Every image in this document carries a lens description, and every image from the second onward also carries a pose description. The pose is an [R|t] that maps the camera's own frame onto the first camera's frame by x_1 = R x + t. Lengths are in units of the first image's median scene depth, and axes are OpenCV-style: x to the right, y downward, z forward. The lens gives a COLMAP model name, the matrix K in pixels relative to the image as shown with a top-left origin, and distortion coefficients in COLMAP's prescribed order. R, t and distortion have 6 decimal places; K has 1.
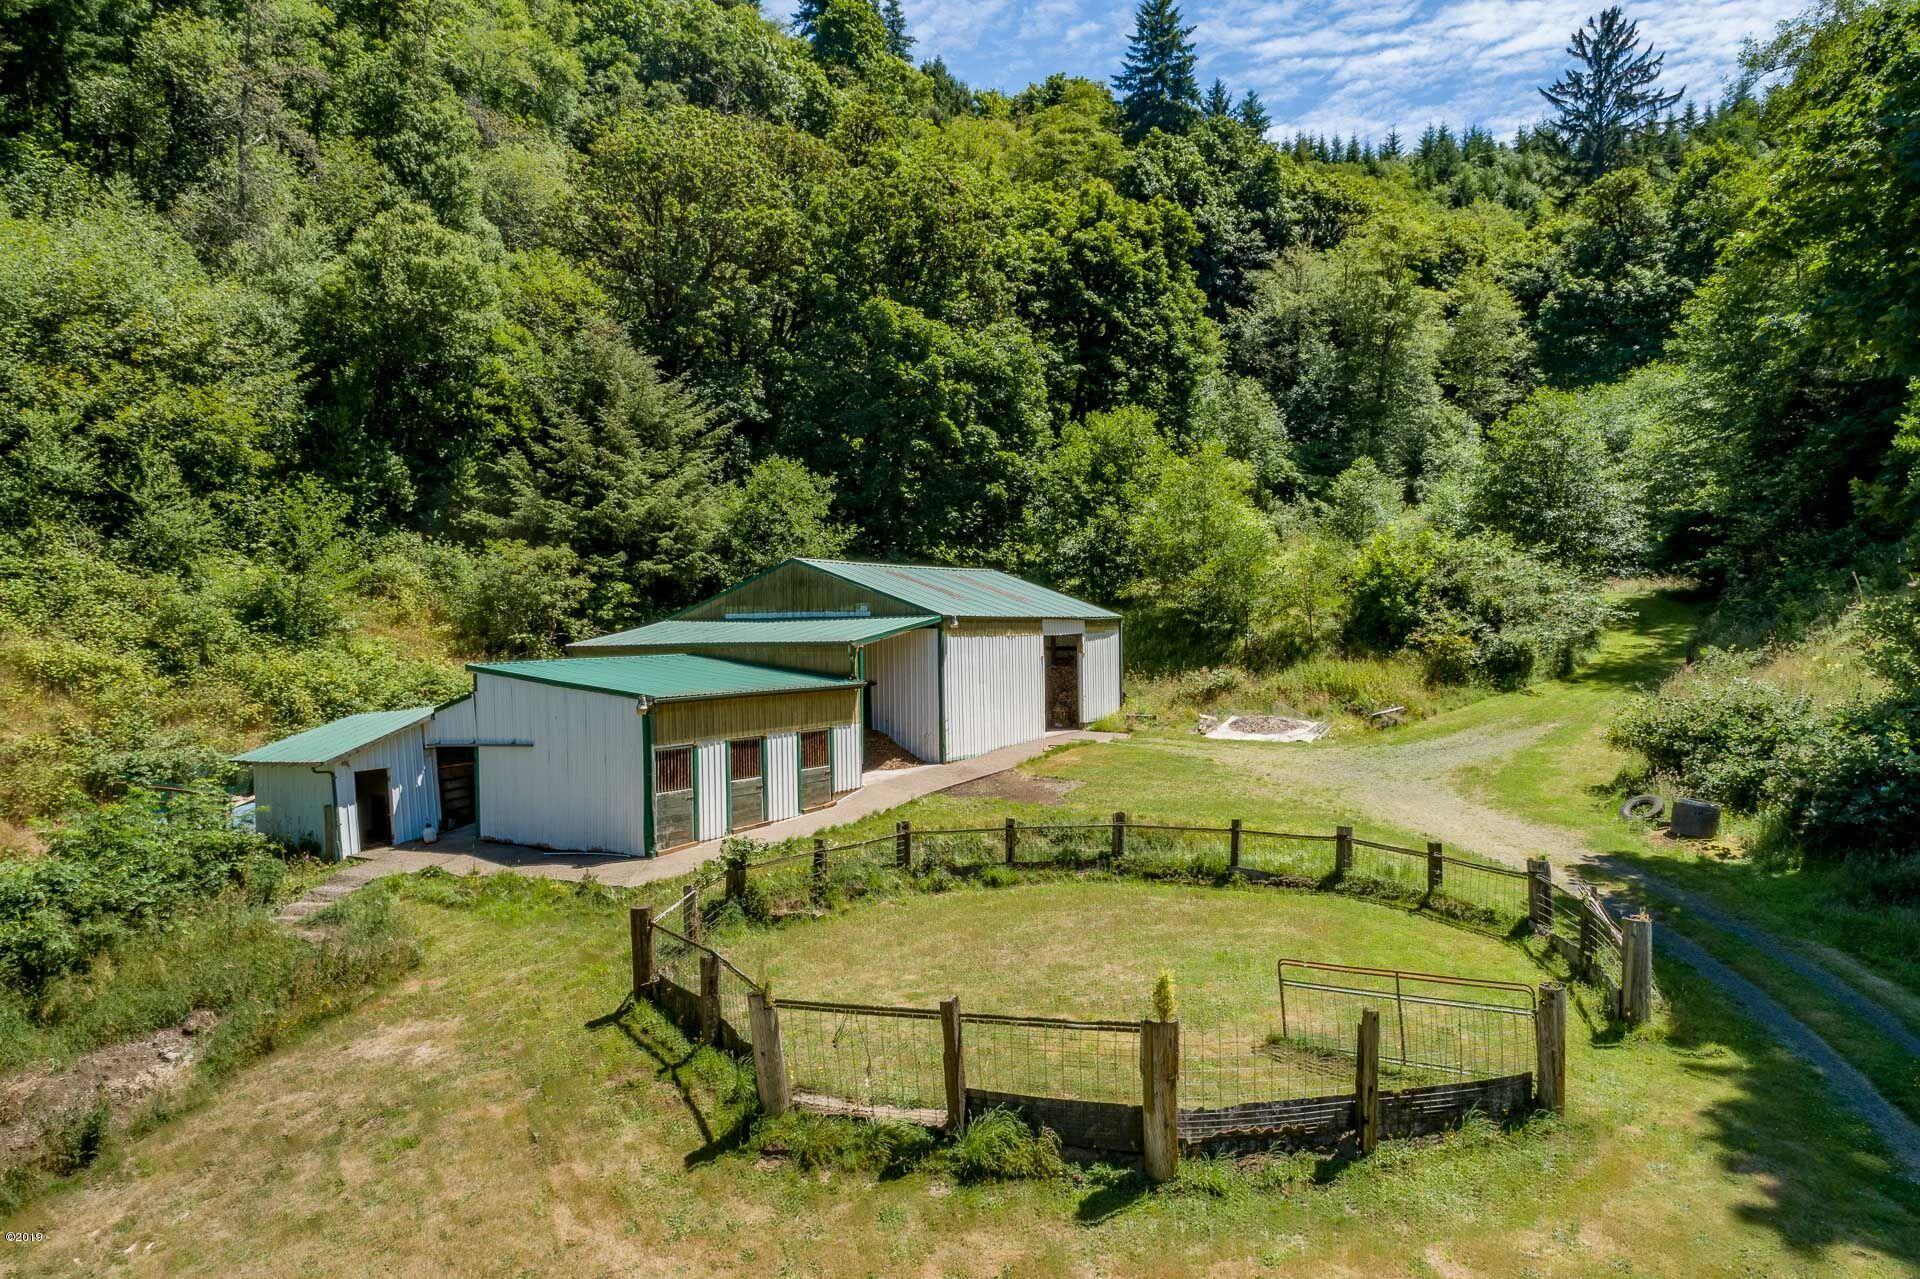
lens RADIAL K [[1322.8, 0, 960.0], [0, 1322.8, 639.5], [0, 0, 1]] dist [-0.021415, -0.001420]
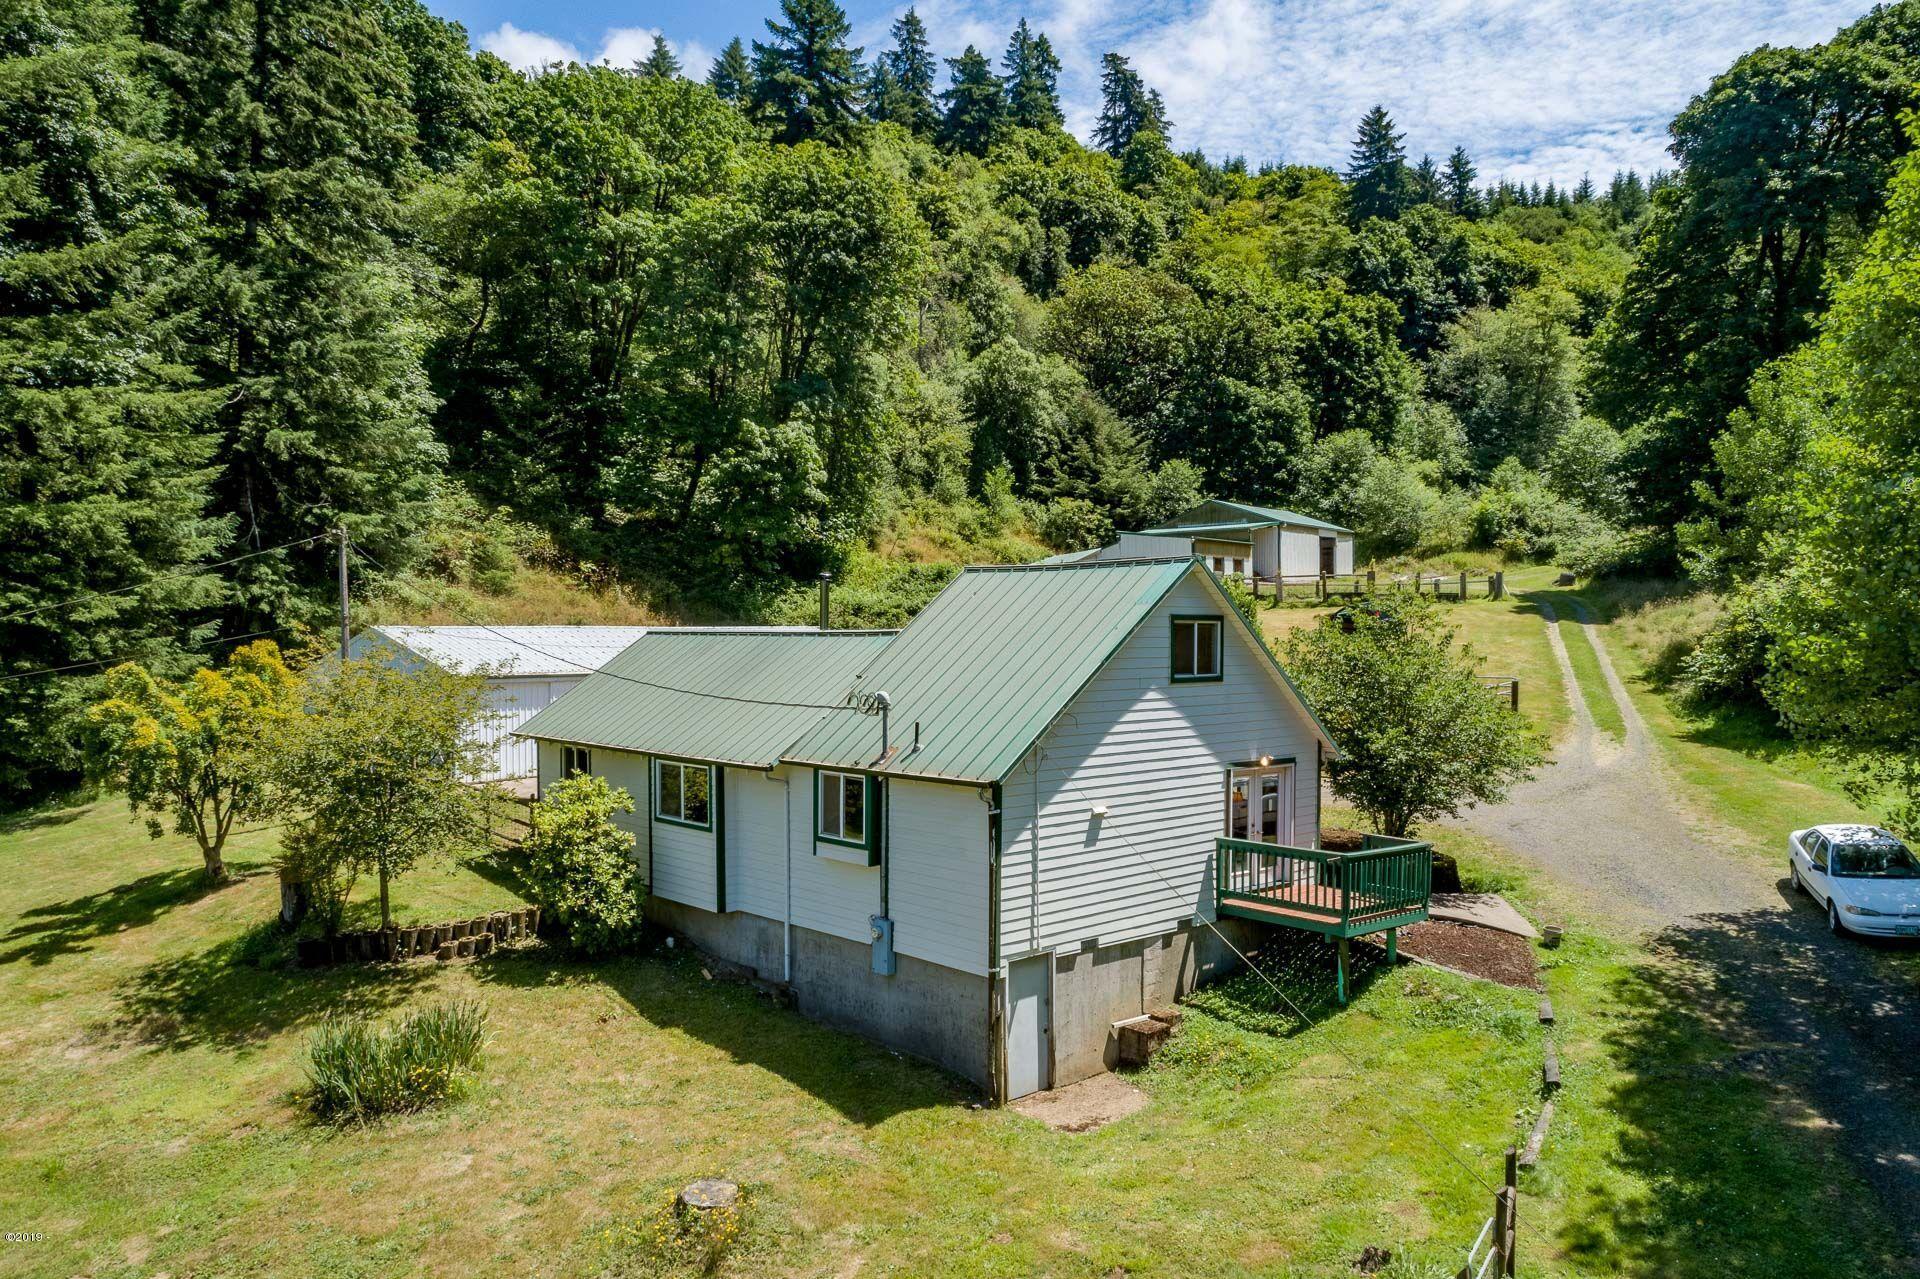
lens RADIAL K [[1322.8, 0, 960.0], [0, 1322.8, 639.5], [0, 0, 1]] dist [-0.021415, -0.001420]
pose [[0.988055, 0.011010, -0.153708, -0.099878], [-0.011925, 0.999916, -0.005032, 0.099080], [0.153640, 0.006805, 0.988104, -0.676707]]
